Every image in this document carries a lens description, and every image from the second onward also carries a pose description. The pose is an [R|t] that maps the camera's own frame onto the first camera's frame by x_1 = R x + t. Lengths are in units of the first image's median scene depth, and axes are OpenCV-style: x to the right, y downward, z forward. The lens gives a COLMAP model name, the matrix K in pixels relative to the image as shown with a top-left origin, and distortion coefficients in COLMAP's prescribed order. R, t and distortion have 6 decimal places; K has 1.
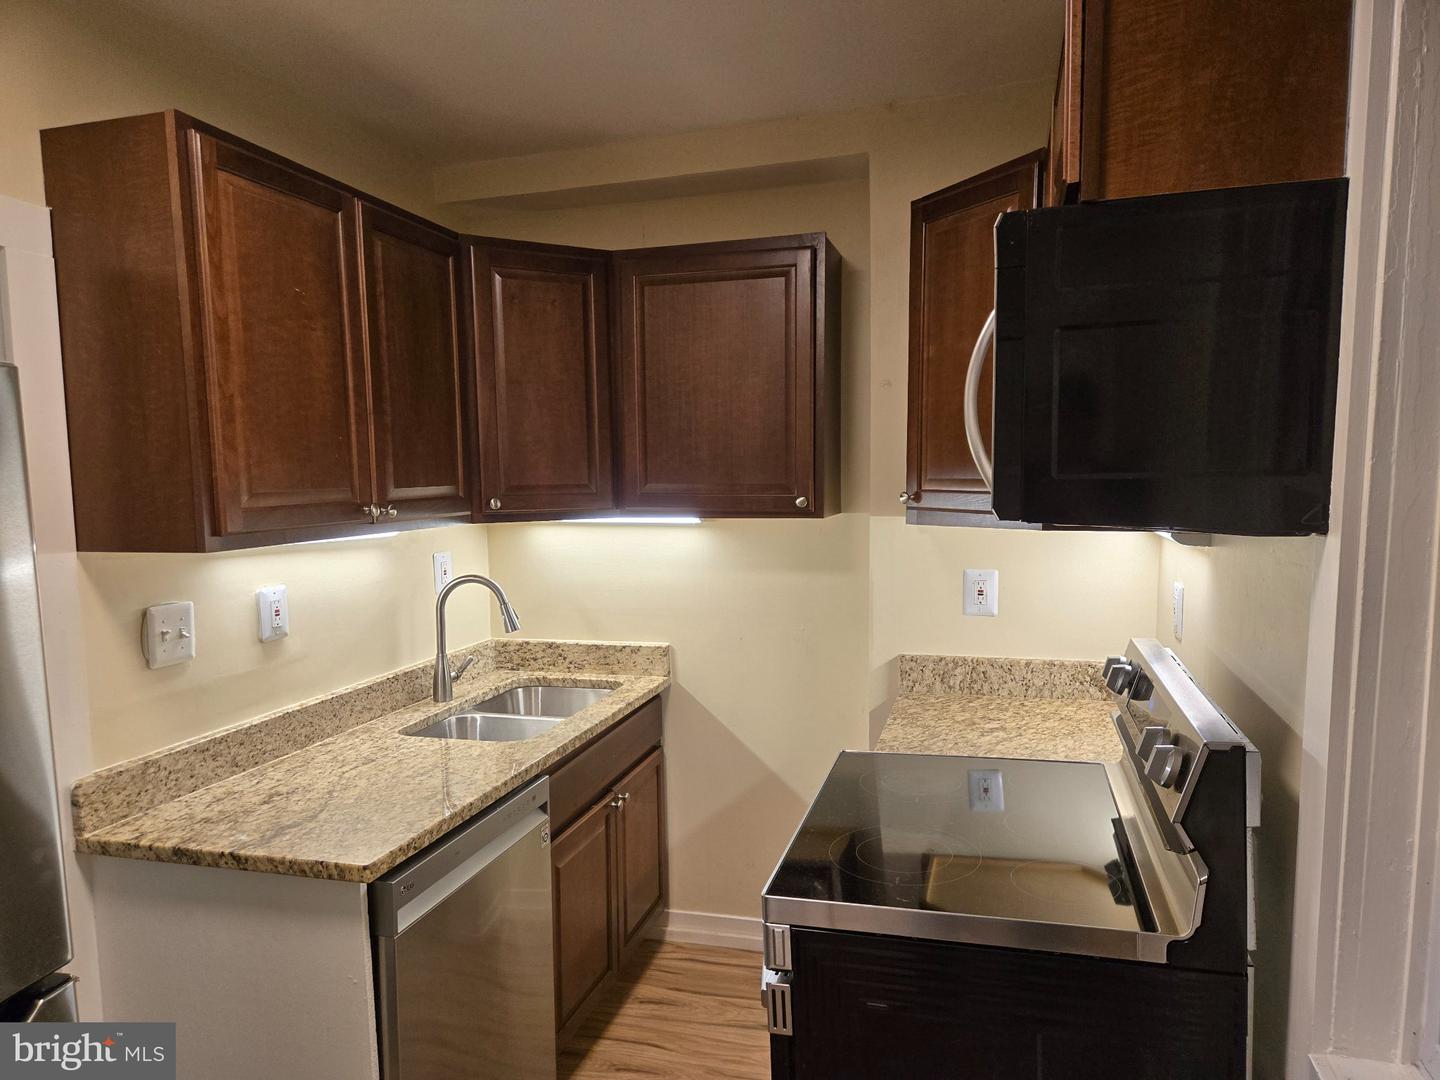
lens RADIAL K [[957.5, 0, 713.4], [0, 957.5, 543.9], [0, 0, 1]] dist [0.073039, -0.078567]
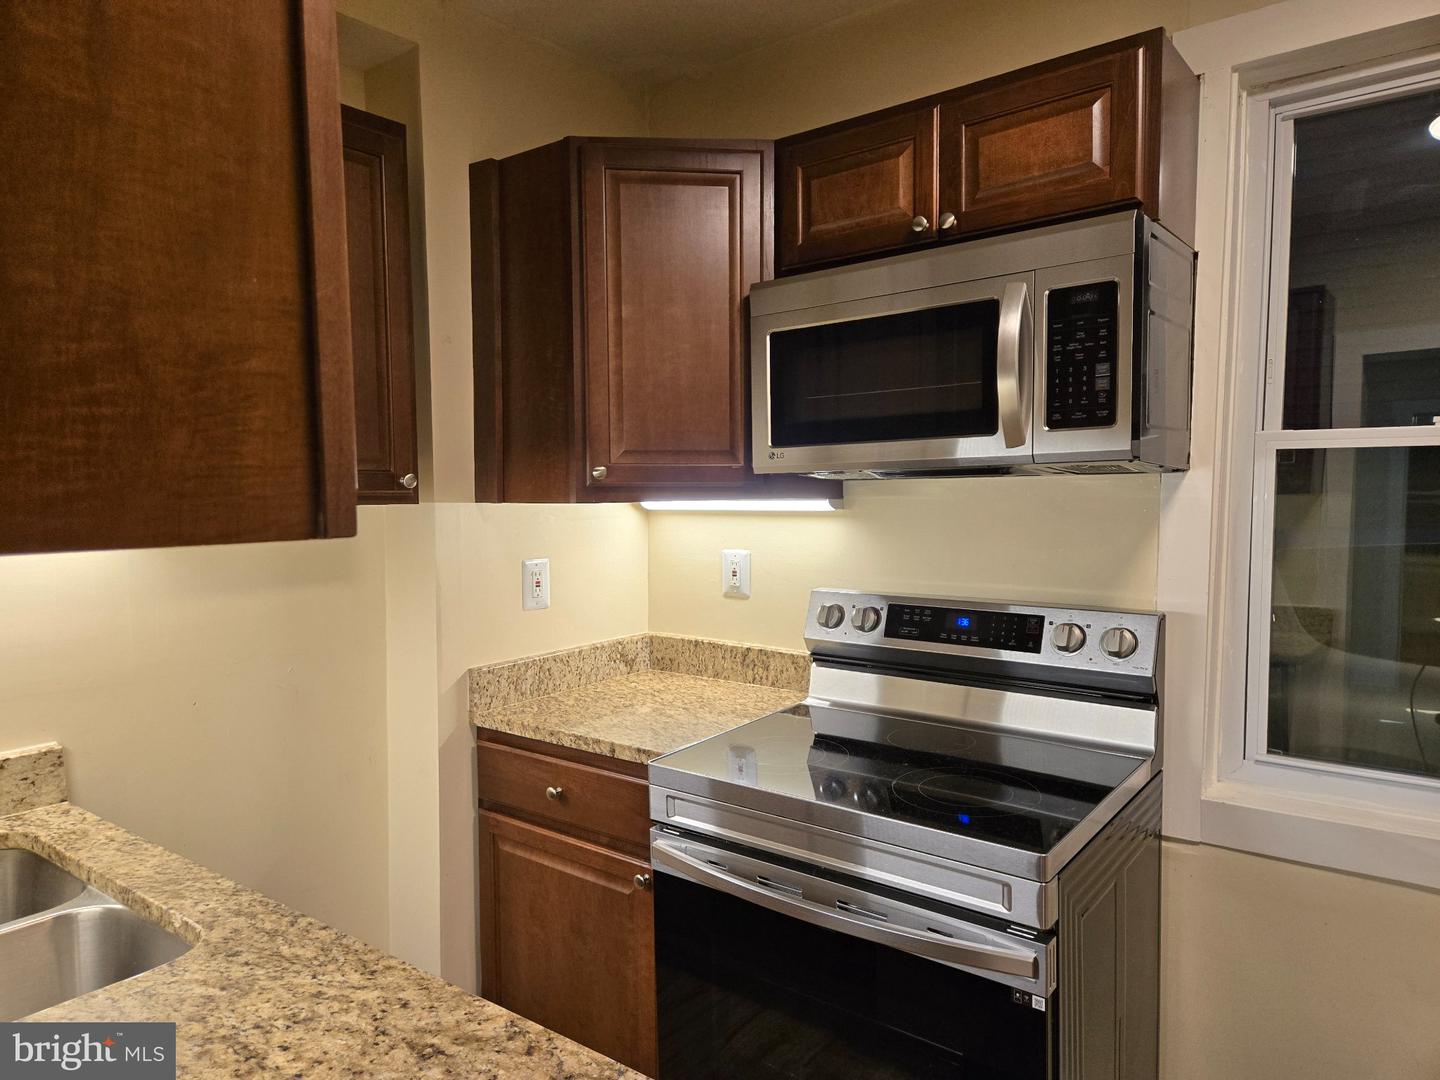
lens RADIAL K [[957.5, 0, 713.4], [0, 957.5, 543.9], [0, 0, 1]] dist [0.073039, -0.078567]
pose [[0.381048, -0.046359, 0.923392, -0.503170], [0.079755, 0.996667, 0.017126, 0.010661], [-0.921109, 0.067120, 0.383475, 0.498620]]
